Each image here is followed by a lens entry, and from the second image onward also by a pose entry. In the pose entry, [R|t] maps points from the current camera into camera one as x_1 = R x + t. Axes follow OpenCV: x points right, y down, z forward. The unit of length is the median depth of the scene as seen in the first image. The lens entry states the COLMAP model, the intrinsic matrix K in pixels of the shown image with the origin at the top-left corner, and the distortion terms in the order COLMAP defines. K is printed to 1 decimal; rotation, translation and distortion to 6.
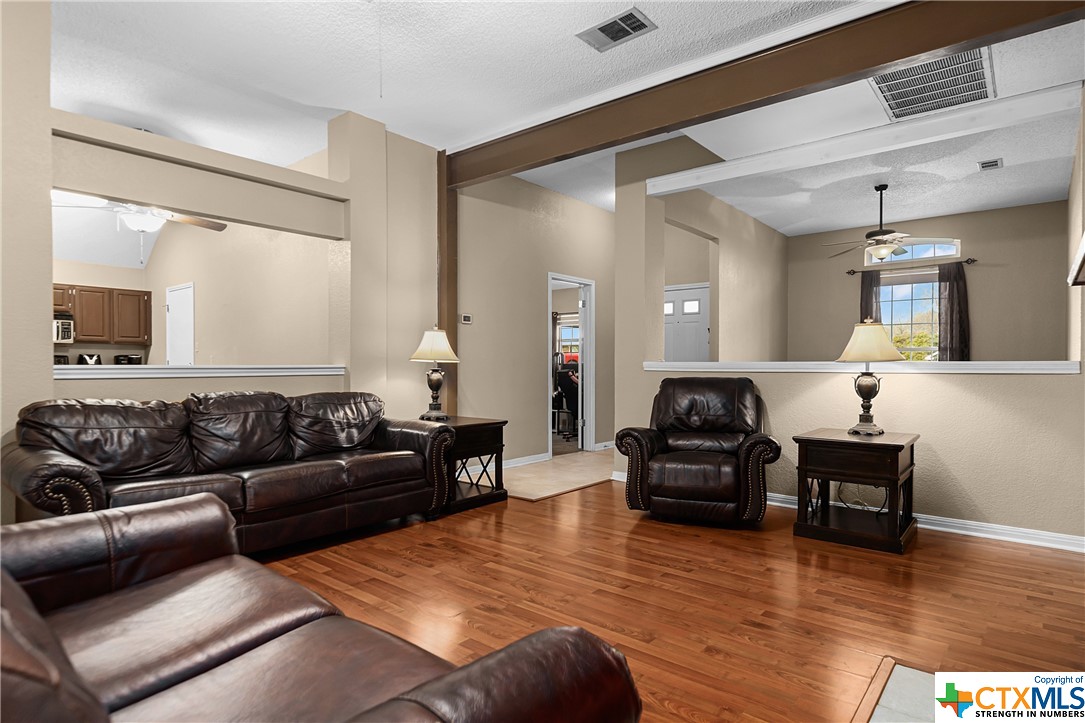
lens RADIAL K [[578.2, 0, 545.0], [0, 578.2, 369.0], [0, 0, 1]] dist [-0.006321, -0.000283]
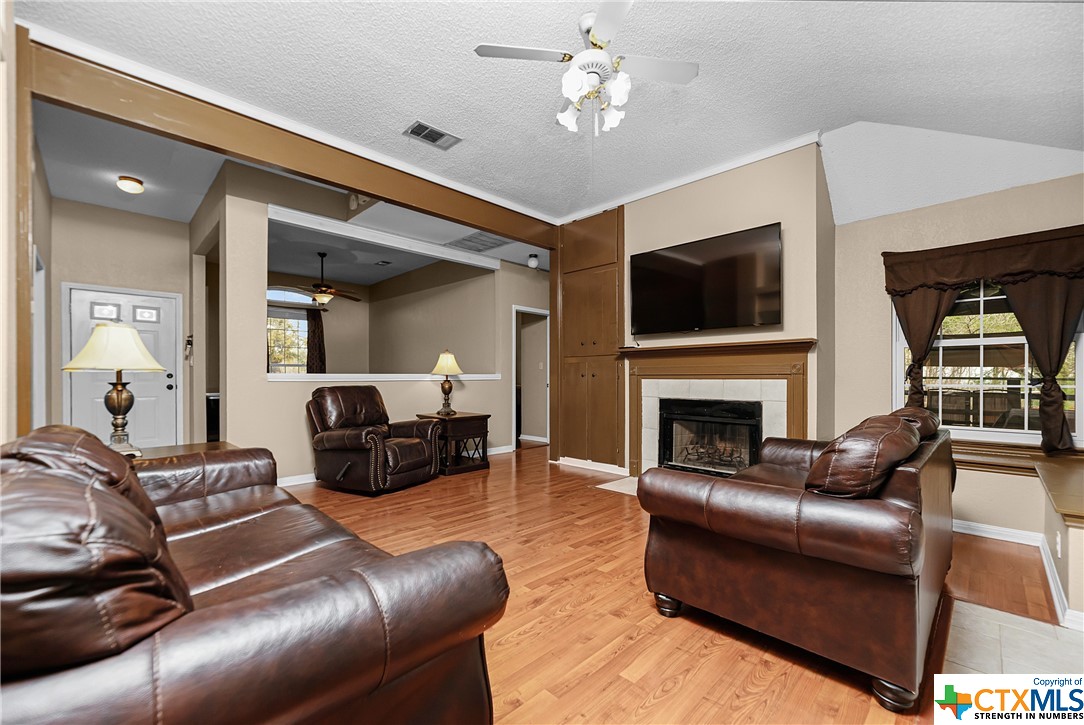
lens RADIAL K [[447.0, 0, 545.7], [0, 447.0, 366.6], [0, 0, 1]] dist [-0.003100, 0.001574]
pose [[0.088534, 0.025252, 0.995753, -1.086719], [0.008429, 0.999624, -0.026100, 0.004000], [-0.996038, 0.010704, 0.088288, 0.751747]]
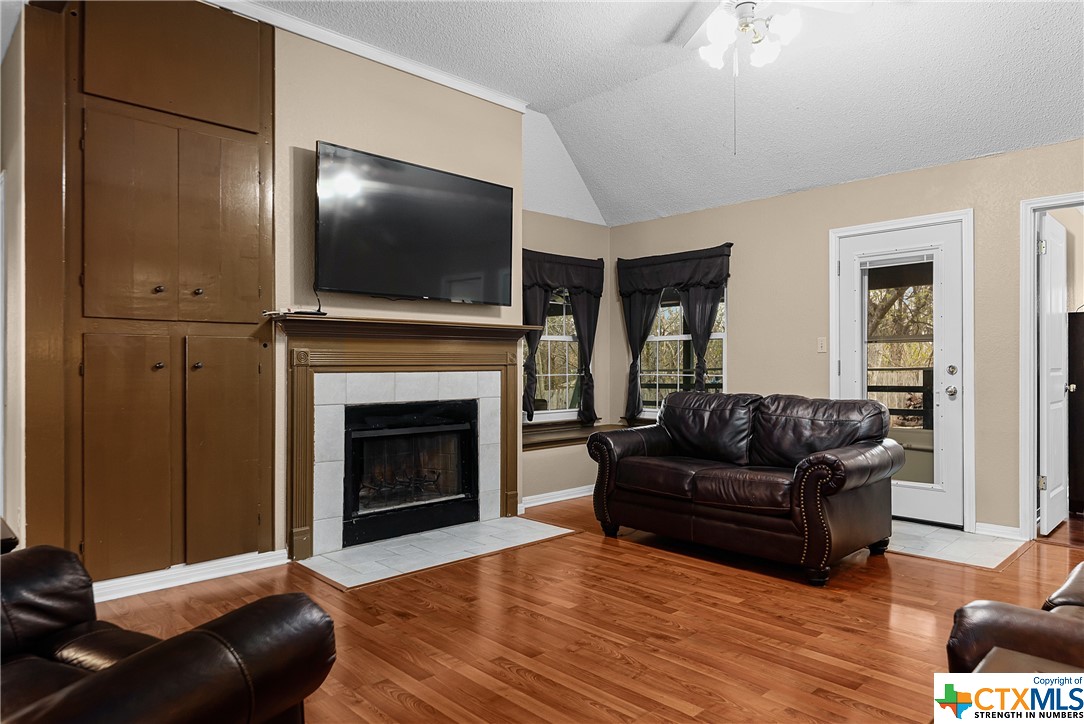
lens RADIAL K [[680.1, 0, 546.4], [0, 680.1, 357.9], [0, 0, 1]] dist [0.007581, 0.000702]
pose [[-0.994691, -0.001717, 0.102895, -0.019281], [-0.001097, 0.999981, 0.006079, -0.031249], [-0.102903, 0.005934, -0.994674, 1.856964]]
